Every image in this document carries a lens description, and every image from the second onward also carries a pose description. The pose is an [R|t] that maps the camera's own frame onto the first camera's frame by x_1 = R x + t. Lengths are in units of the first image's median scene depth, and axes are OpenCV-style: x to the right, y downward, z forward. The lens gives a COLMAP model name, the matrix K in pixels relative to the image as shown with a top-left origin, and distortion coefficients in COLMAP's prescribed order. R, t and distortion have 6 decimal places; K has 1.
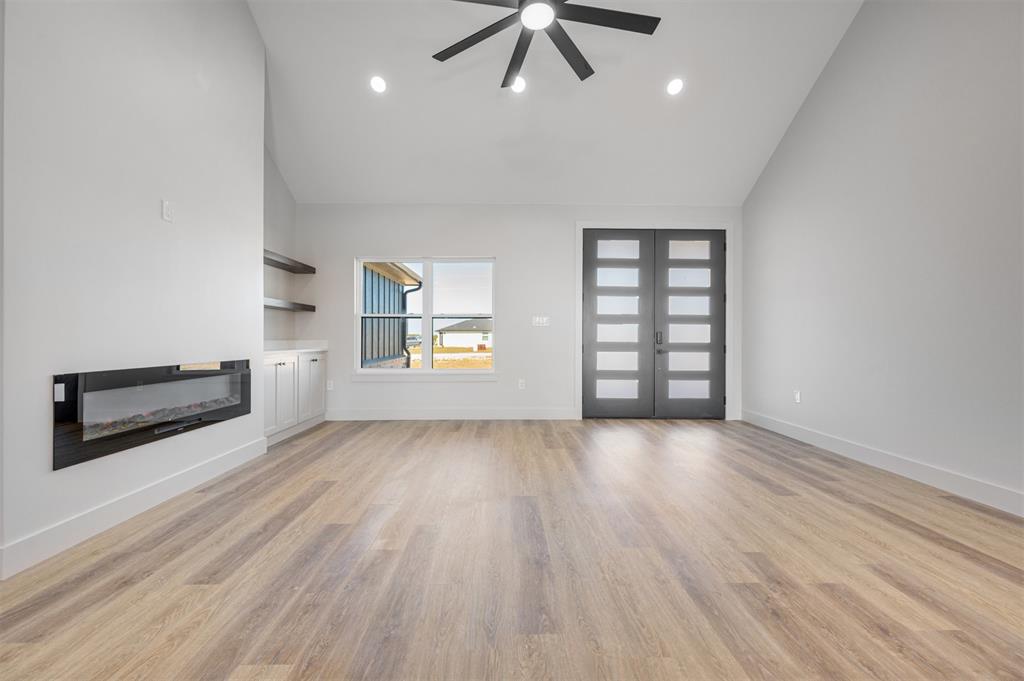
lens RADIAL K [[402.4, 0, 511.2], [0, 402.4, 341.2], [0, 0, 1]] dist [0.000202, 0.000505]
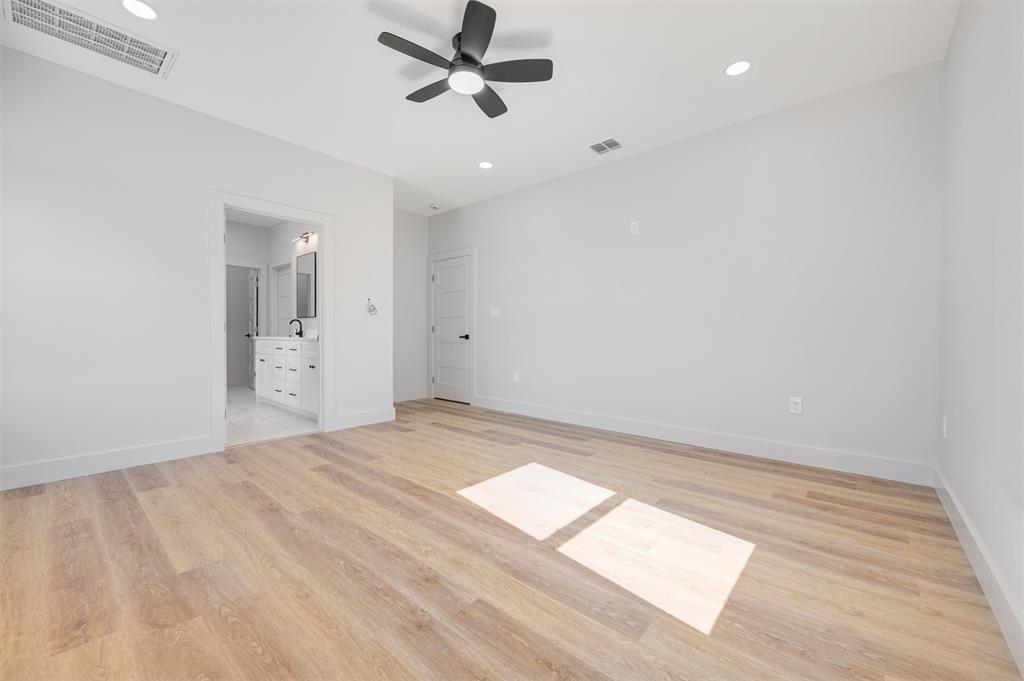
lens RADIAL K [[402.4, 0, 511.8], [0, 402.4, 336.9], [0, 0, 1]] dist [0.000202, 0.000505]
pose [[0.673097, -0.012661, 0.739446, 0.208202], [0.008062, 0.999920, 0.009782, 0.005440], [-0.739510, -0.000623, 0.673145, 0.310721]]
